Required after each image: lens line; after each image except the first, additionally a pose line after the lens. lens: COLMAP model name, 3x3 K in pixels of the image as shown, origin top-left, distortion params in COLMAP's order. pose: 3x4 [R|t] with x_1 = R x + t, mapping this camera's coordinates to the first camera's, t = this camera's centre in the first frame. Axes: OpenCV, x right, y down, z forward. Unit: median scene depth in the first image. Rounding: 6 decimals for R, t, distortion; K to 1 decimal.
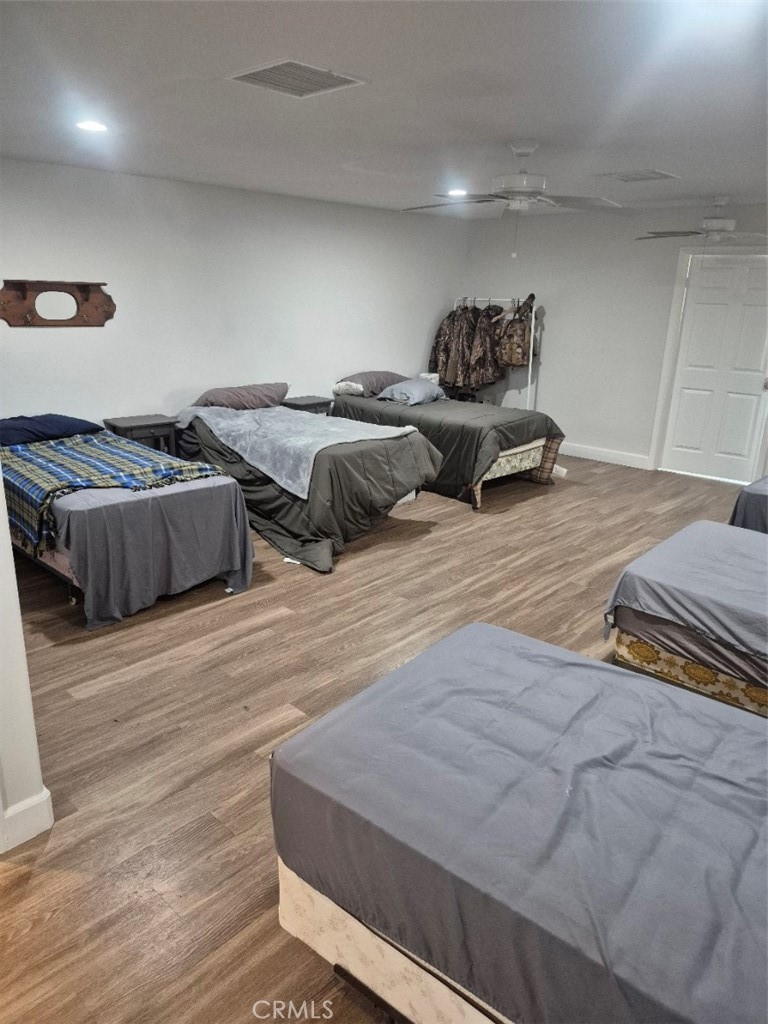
lens RADIAL K [[710.1, 0, 380.3], [0, 710.1, 512.1], [0, 0, 1]] dist [0.072897, -0.074475]
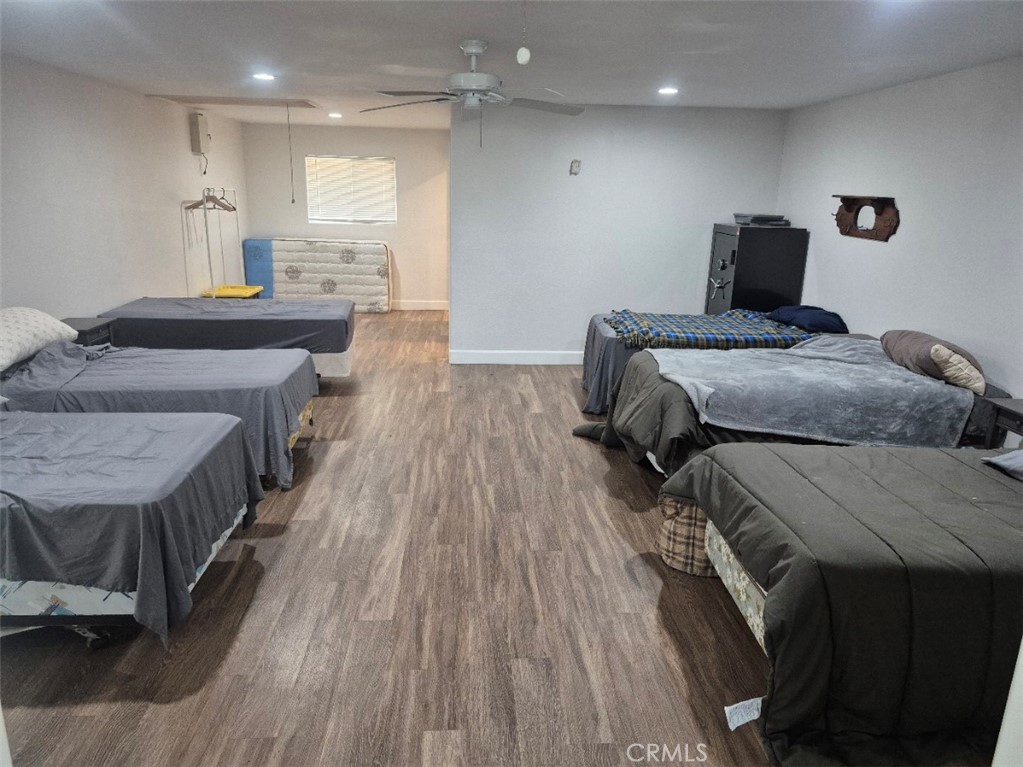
lens RADIAL K [[709.4, 0, 508.5], [0, 709.4, 384.3], [0, 0, 1]] dist [0.072897, -0.074475]
pose [[-0.693980, 0.161332, -0.701686, 0.742227], [-0.244243, 0.864033, 0.440219, -0.433711], [0.677301, 0.476885, -0.560218, 1.416963]]
